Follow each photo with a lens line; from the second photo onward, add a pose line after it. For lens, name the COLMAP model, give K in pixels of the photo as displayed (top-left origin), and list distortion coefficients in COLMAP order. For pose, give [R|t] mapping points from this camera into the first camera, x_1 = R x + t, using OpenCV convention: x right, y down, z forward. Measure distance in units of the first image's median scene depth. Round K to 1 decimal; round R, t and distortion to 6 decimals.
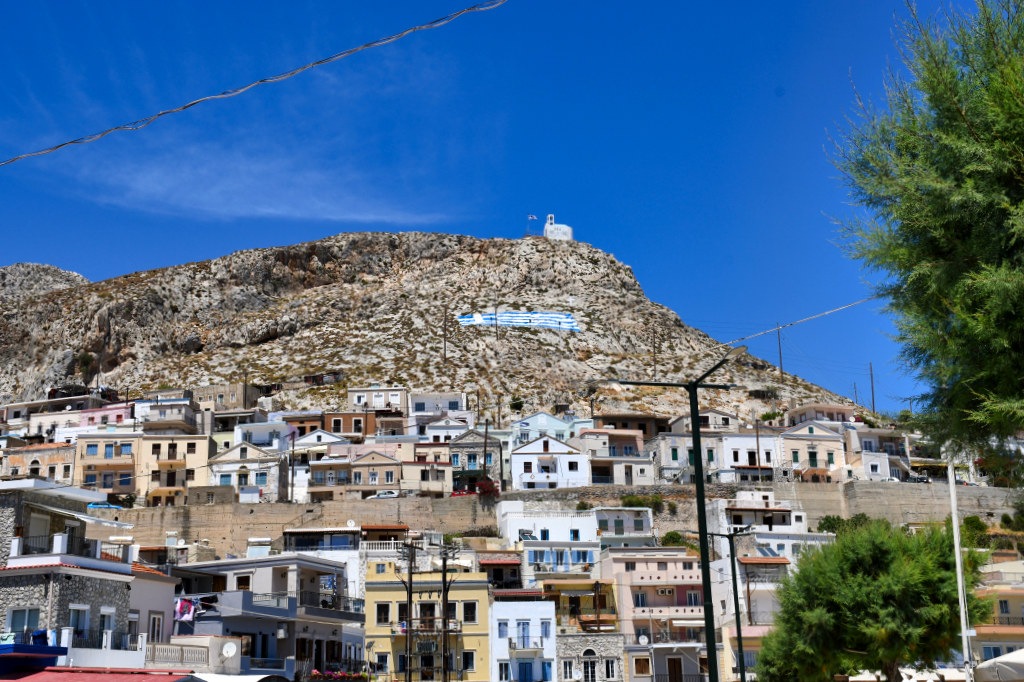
lens RADIAL K [[1404.0, 0, 512.0], [0, 1404.0, 341.0], [0, 0, 1]] dist [0.093038, 0.020961]
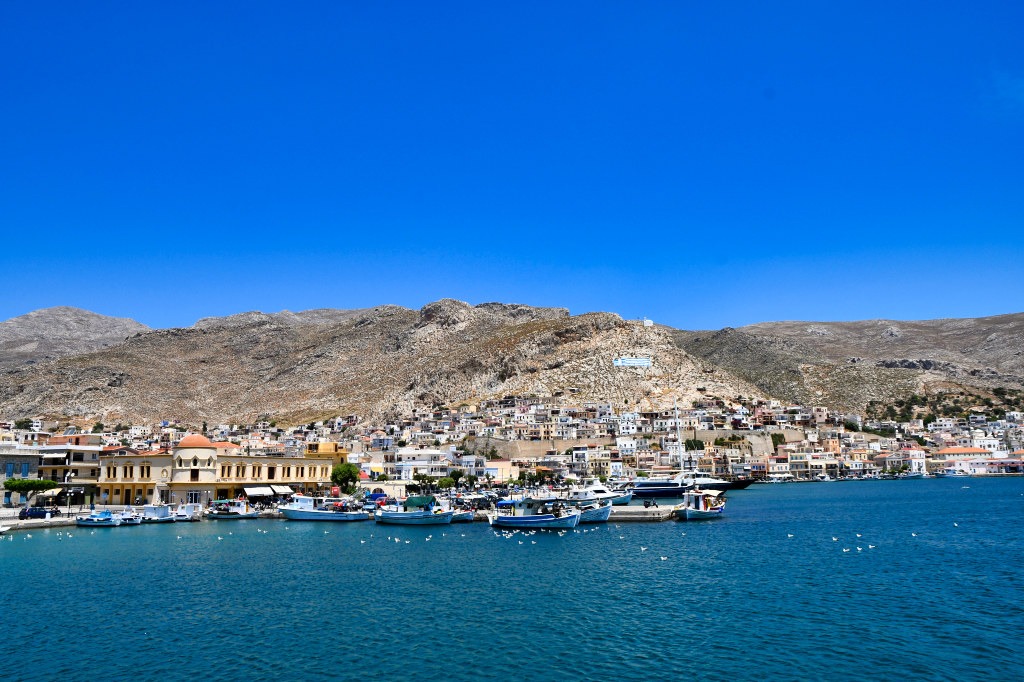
lens RADIAL K [[754.3, 0, 512.0], [0, 754.3, 341.0], [0, 0, 1]] dist [-0.001561, -0.000128]
pose [[0.979152, -0.037948, -0.199553, 0.095254], [0.053675, 0.995813, 0.073999, -0.238589], [0.195909, -0.083167, 0.977089, -0.874768]]
